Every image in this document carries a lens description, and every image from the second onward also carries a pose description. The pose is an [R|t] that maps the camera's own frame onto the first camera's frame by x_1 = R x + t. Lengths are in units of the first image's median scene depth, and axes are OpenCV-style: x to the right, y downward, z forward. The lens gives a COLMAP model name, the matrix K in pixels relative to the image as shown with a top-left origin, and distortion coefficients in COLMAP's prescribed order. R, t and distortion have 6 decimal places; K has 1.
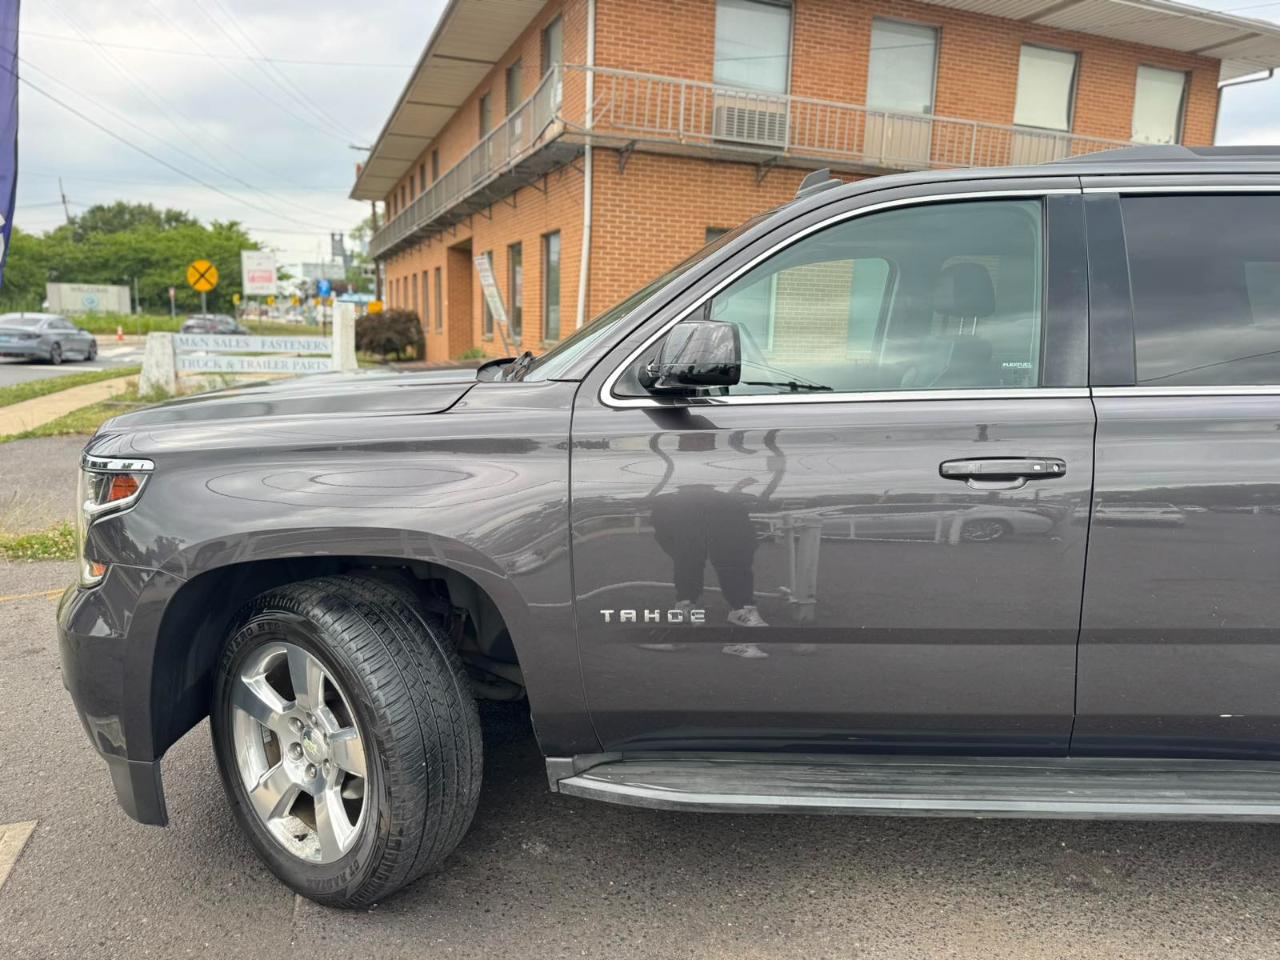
lens RADIAL K [[932.1, 0, 639.0], [0, 932.1, 486.7], [0, 0, 1]] dist [0.012066, -0.010483]
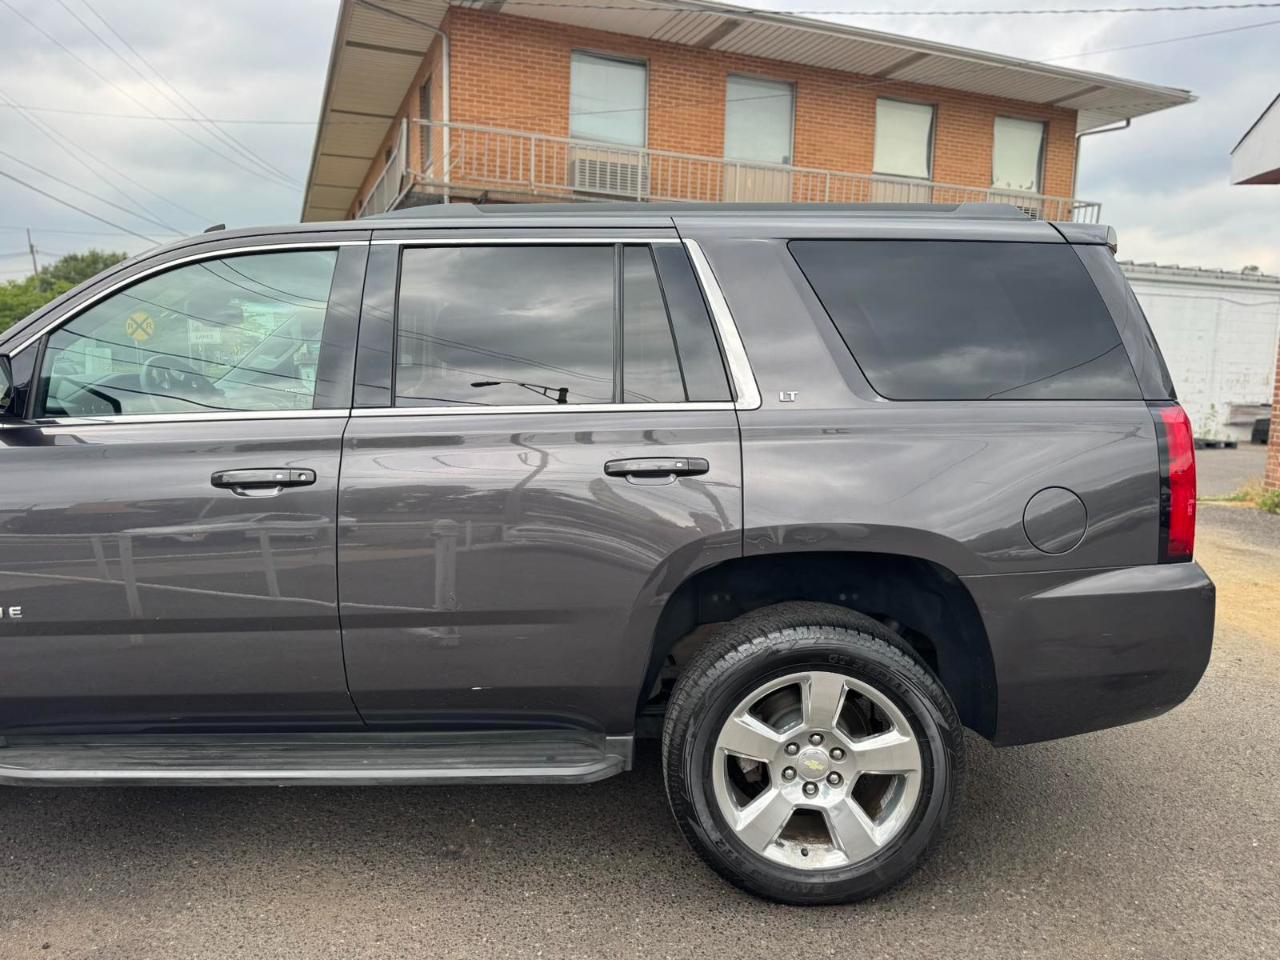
lens RADIAL K [[925.8, 0, 643.5], [0, 925.8, 484.8], [0, 0, 1]] dist [0.042891, -0.056785]
pose [[0.999739, -0.013111, 0.018691, 0.128384], [0.013953, 0.998859, -0.045669, 0.007339], [-0.018071, 0.045918, 0.998782, -0.026481]]
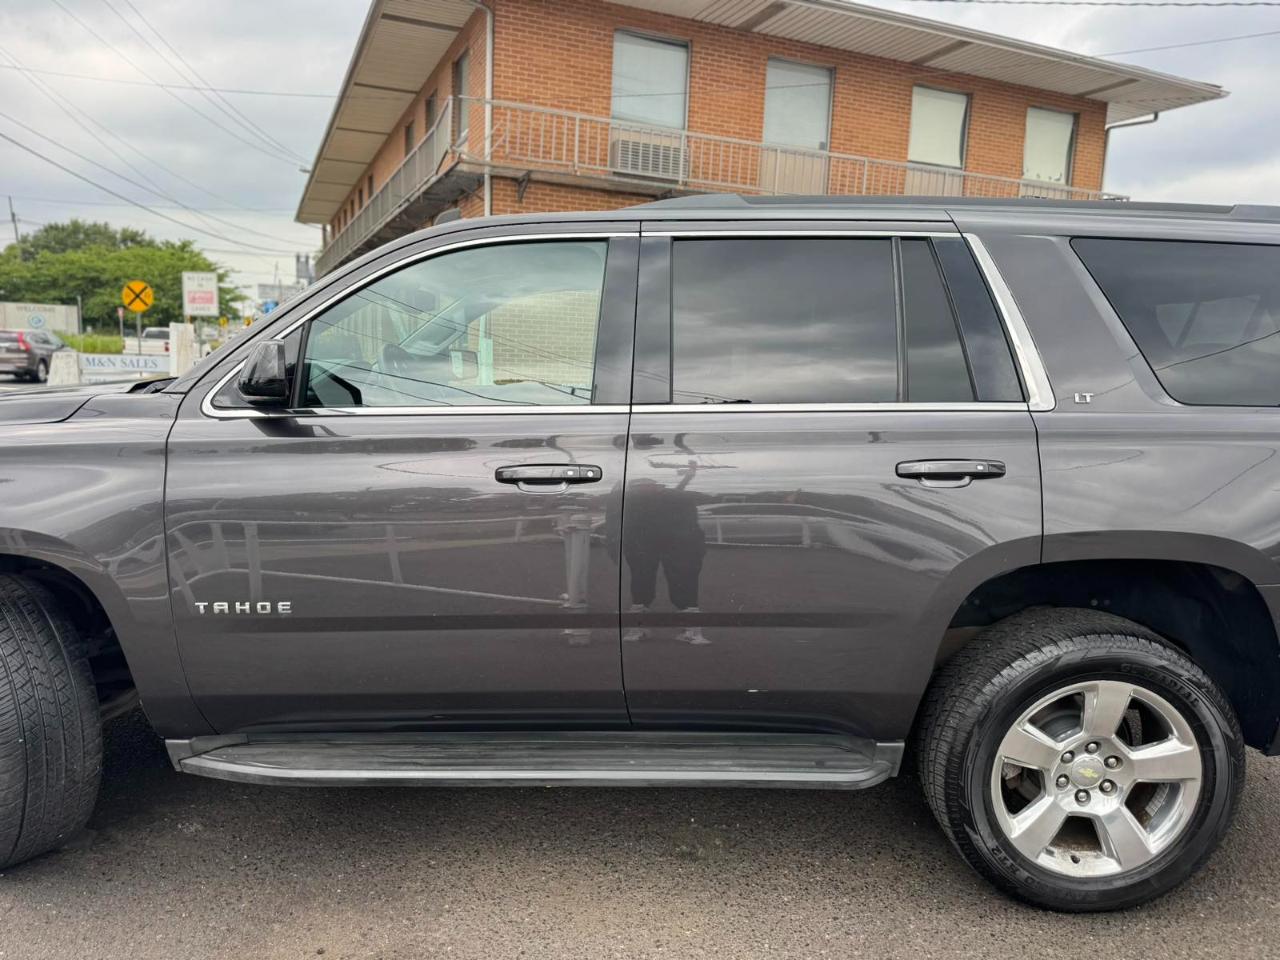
lens RADIAL K [[925.8, 0, 643.5], [0, 925.8, 484.8], [0, 0, 1]] dist [0.042891, -0.056785]
pose [[0.999198, 0.002648, 0.039942, 0.070247], [-0.001560, 0.999628, -0.027245, 0.003590], [-0.039999, 0.027161, 0.998830, -0.020957]]
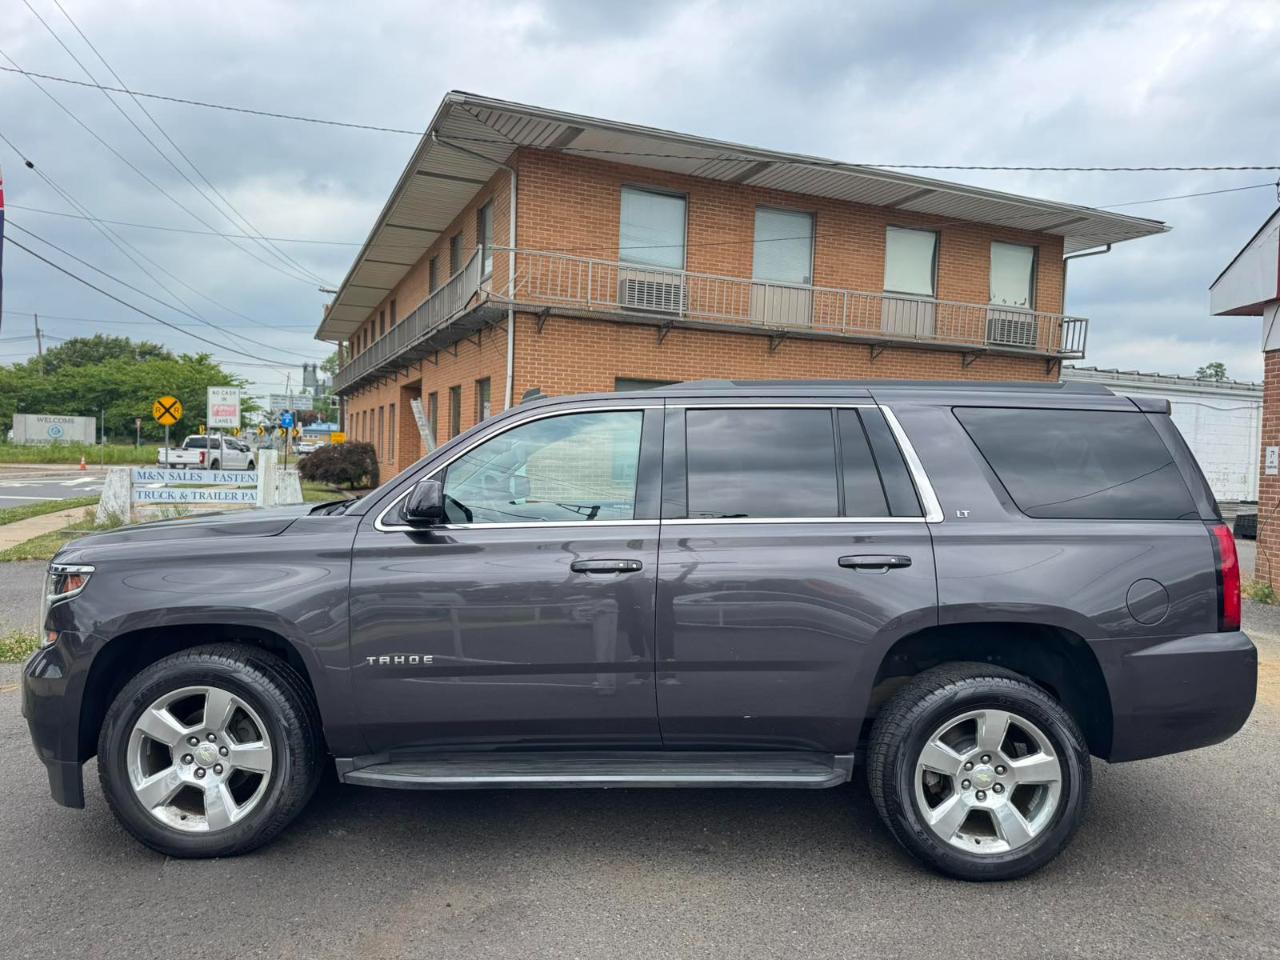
lens RADIAL K [[921.1, 0, 642.3], [0, 921.1, 473.6], [0, 0, 1]] dist [0.076430, -0.108060]
pose [[0.999253, 0.000449, 0.038642, 0.059494], [0.005316, 0.988830, -0.148956, 0.009349], [-0.038277, 0.149050, 0.988089, -0.106341]]
